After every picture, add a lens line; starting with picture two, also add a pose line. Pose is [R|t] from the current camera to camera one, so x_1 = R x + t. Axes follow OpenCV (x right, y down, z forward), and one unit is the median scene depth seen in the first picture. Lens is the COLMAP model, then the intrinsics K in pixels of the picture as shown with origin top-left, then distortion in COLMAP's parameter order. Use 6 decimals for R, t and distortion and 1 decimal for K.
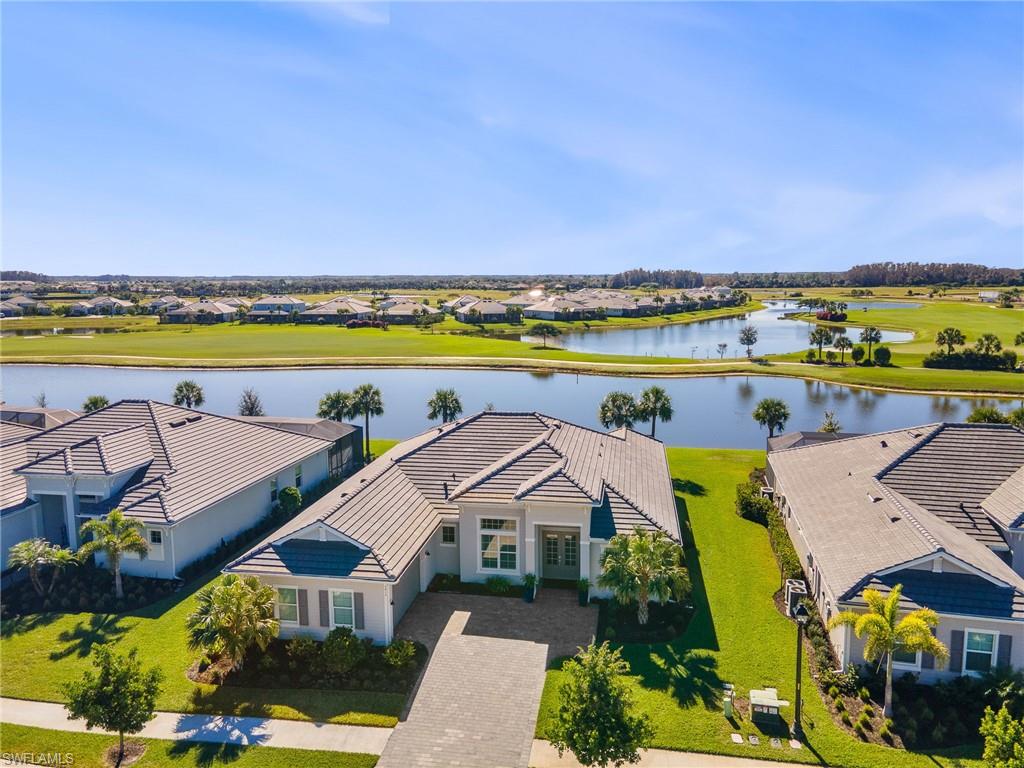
lens RADIAL K [[749.1, 0, 512.0], [0, 749.1, 384.0], [0, 0, 1]] dist [0.000578, 0.062601]
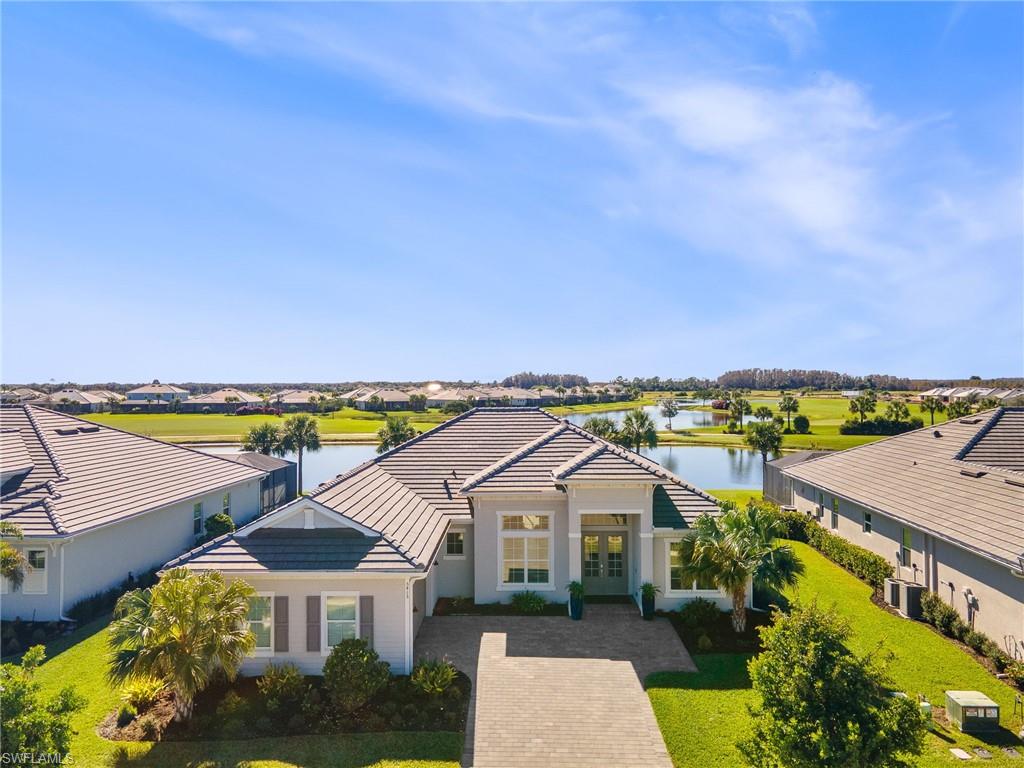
lens RADIAL K [[749.1, 0, 512.0], [0, 749.1, 384.0], [0, 0, 1]] dist [0.000578, 0.062601]
pose [[0.988327, 0.001953, 0.152336, -0.147599], [0.020306, 0.989308, -0.144424, 0.155345], [-0.150989, 0.145831, 0.977720, 0.226387]]
